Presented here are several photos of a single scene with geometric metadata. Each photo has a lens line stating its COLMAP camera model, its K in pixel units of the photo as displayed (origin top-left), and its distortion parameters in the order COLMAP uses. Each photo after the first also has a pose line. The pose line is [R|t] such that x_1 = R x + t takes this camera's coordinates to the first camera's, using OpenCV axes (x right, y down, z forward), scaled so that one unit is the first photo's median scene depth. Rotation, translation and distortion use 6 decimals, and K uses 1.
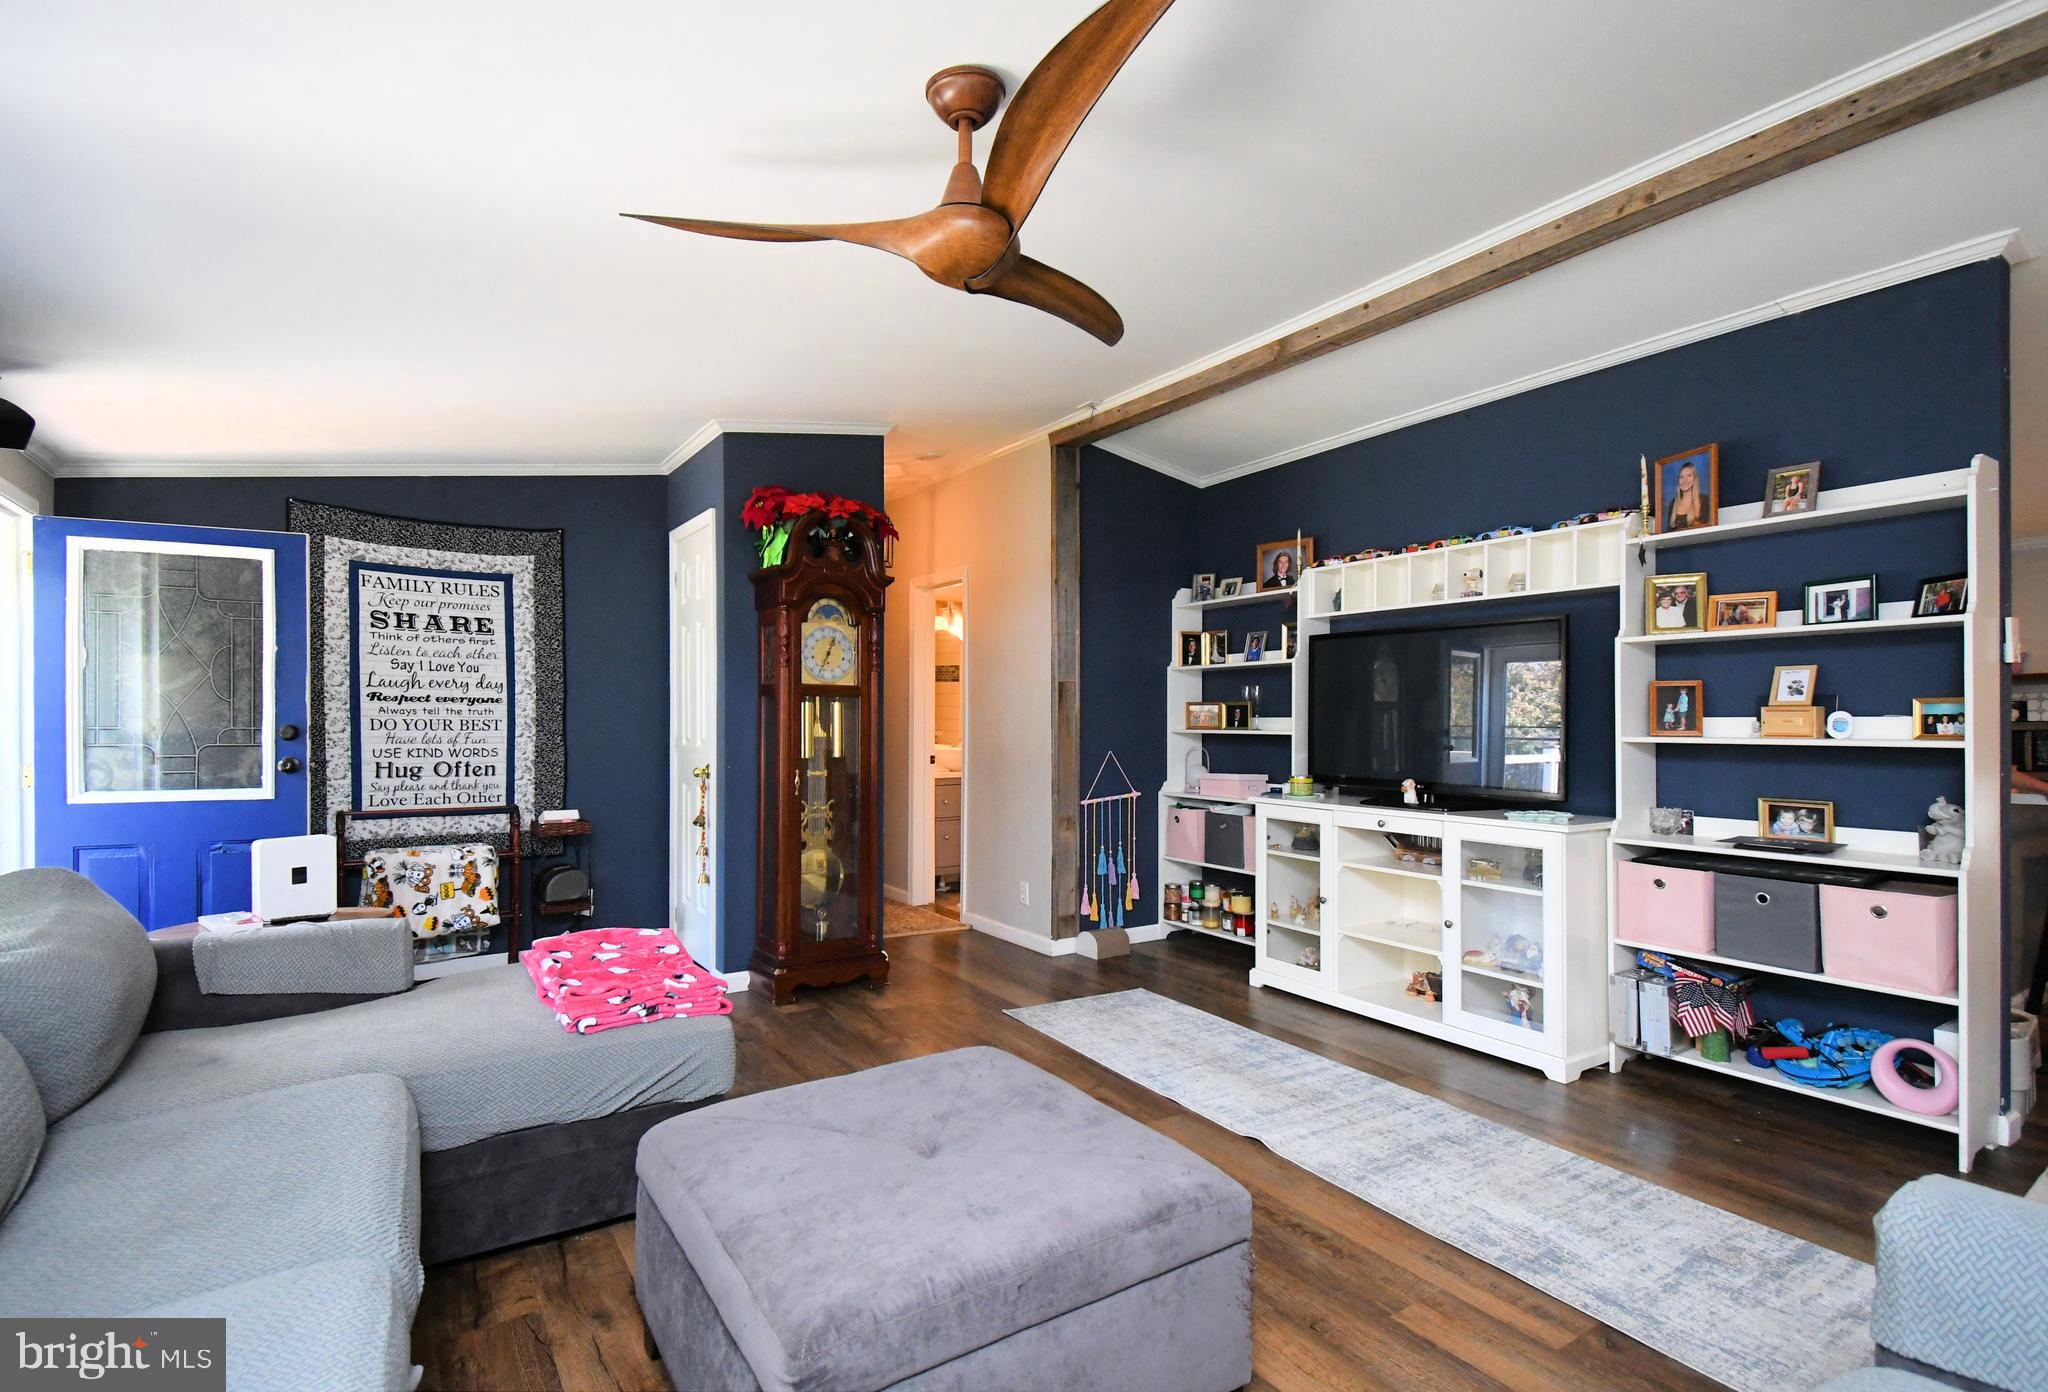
lens RADIAL K [[979.0, 0, 1009.6], [0, 979.0, 713.0], [0, 0, 1]] dist [0.034330, -0.001227]
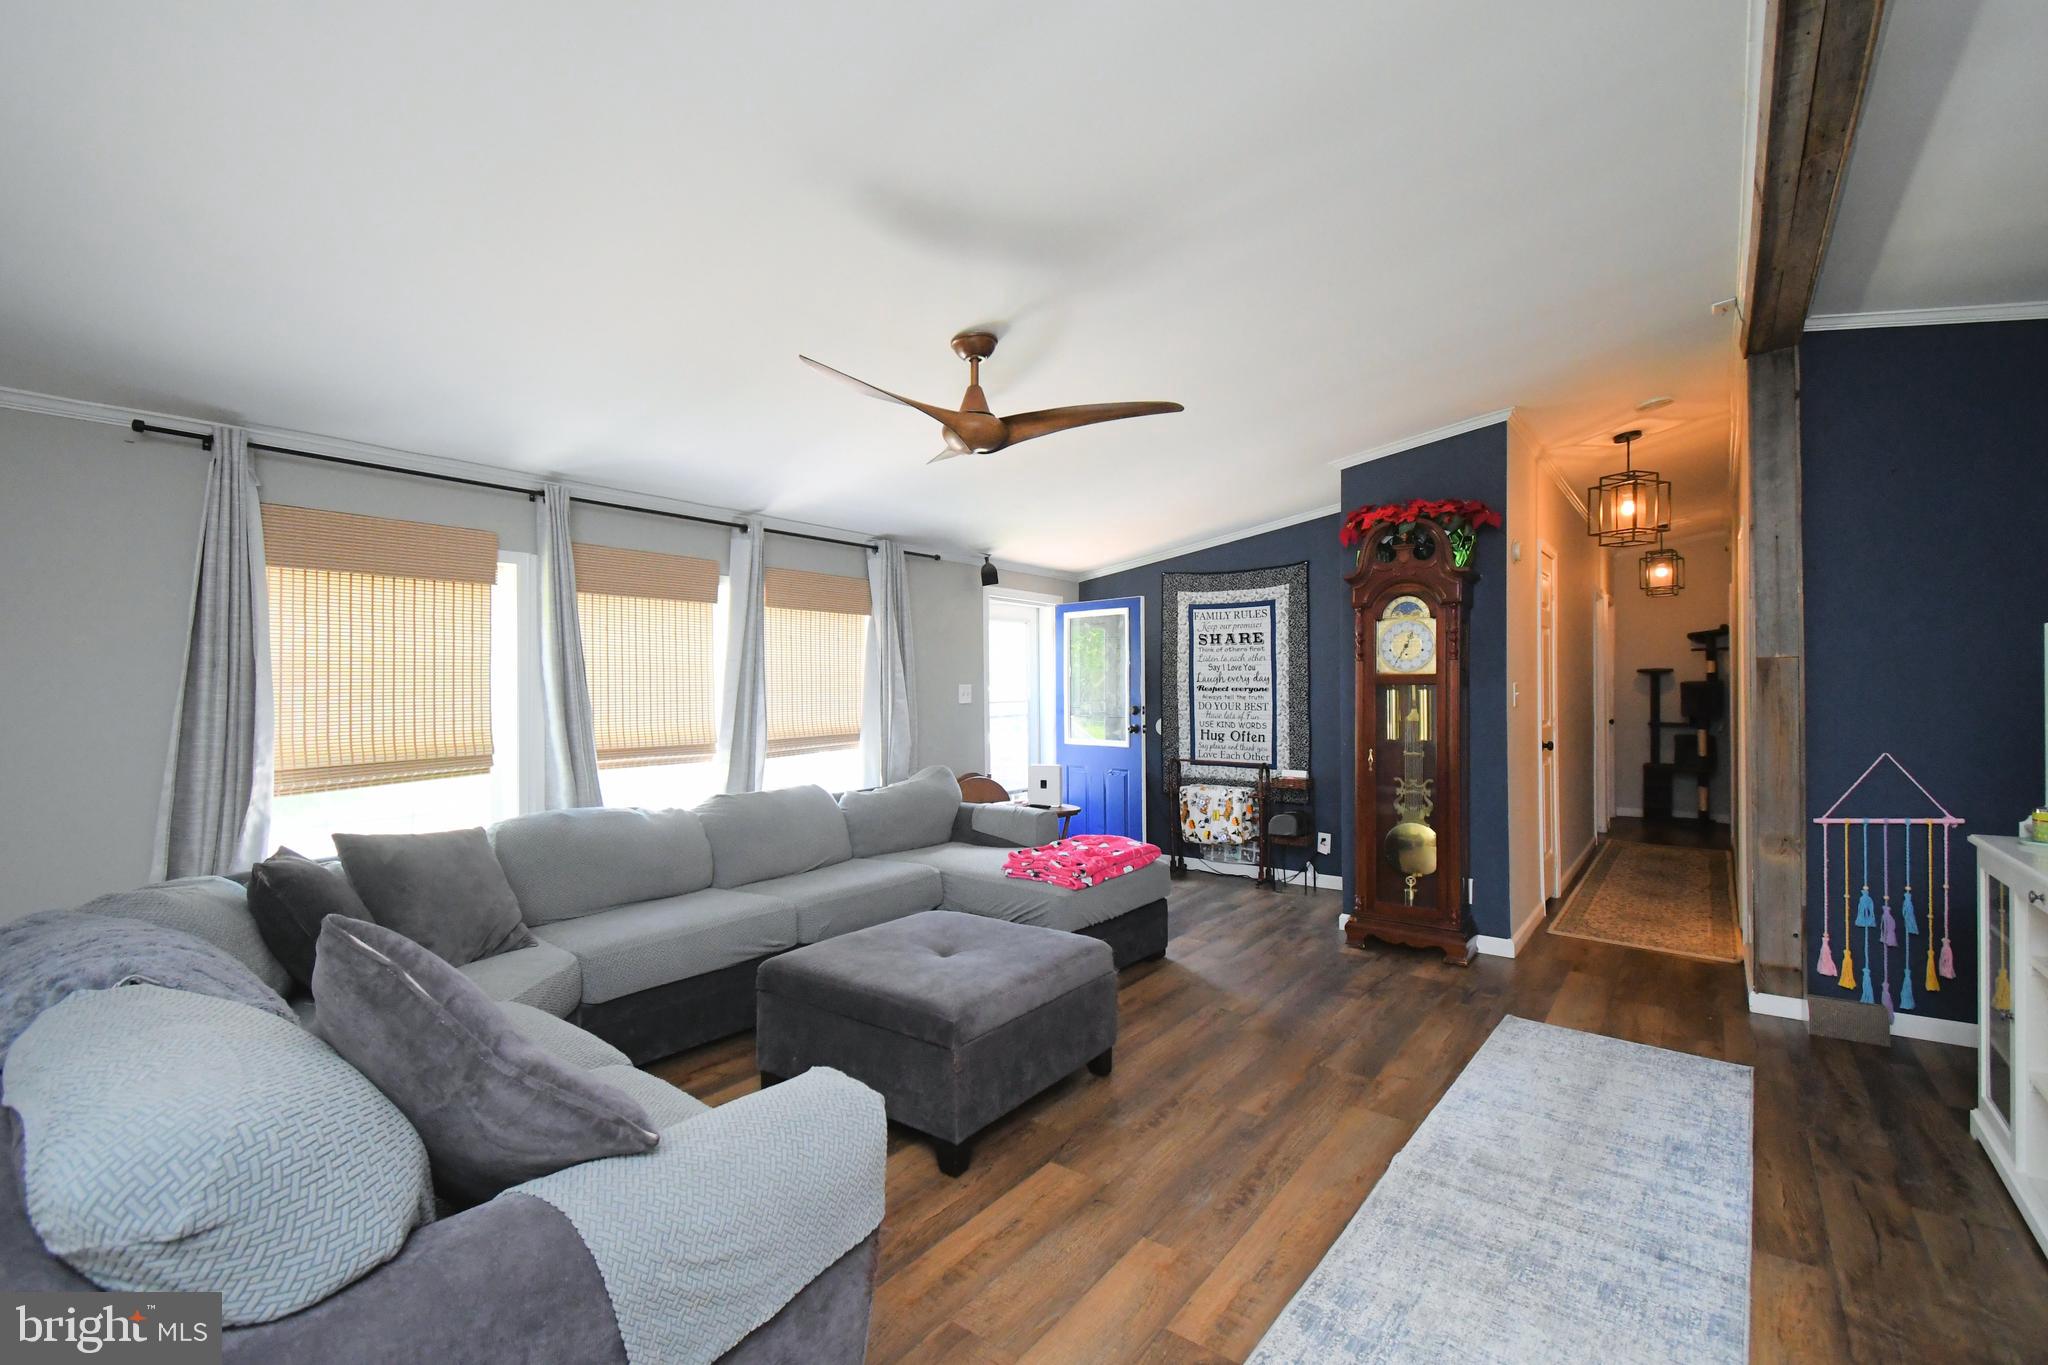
lens RADIAL K [[898.6, 0, 1021.4], [0, 898.6, 682.7], [0, 0, 1]] dist [0.024180, -0.000736]
pose [[0.340923, -0.014254, -0.939983, 0.629197], [0.006162, 0.999897, -0.012928, -0.008497], [0.940071, -0.001385, 0.340976, 0.243992]]
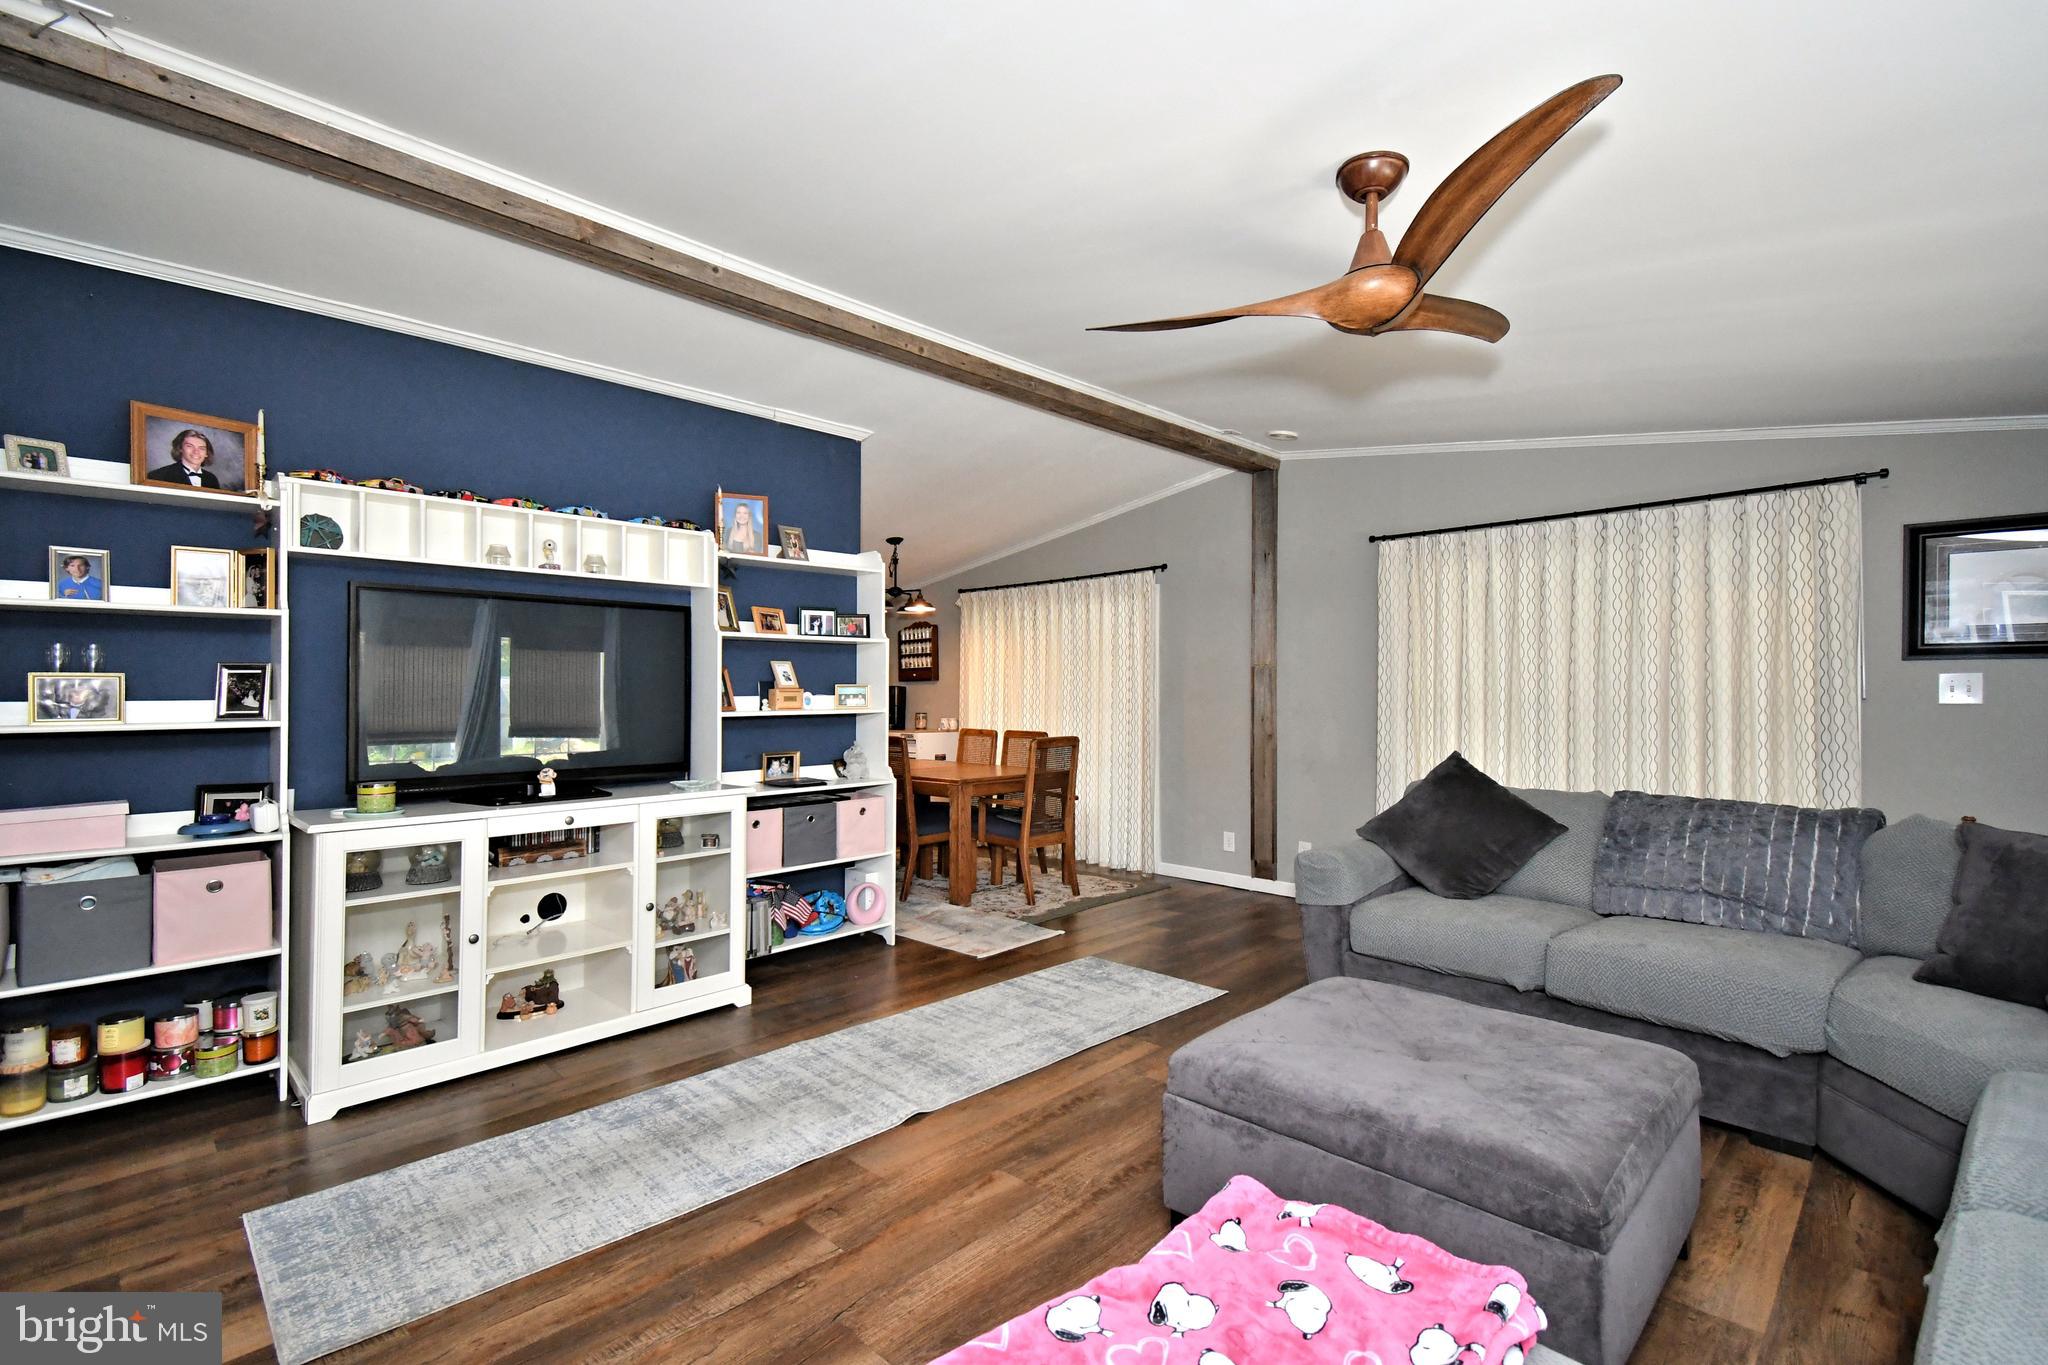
lens RADIAL K [[898.6, 0, 1006.5], [0, 898.6, 688.6], [0, 0, 1]] dist [0.024180, -0.000736]
pose [[-0.199611, 0.008324, 0.979840, -0.446046], [0.002246, 0.999965, -0.008037, 0.003440], [-0.979873, 0.000597, -0.199623, 0.722001]]
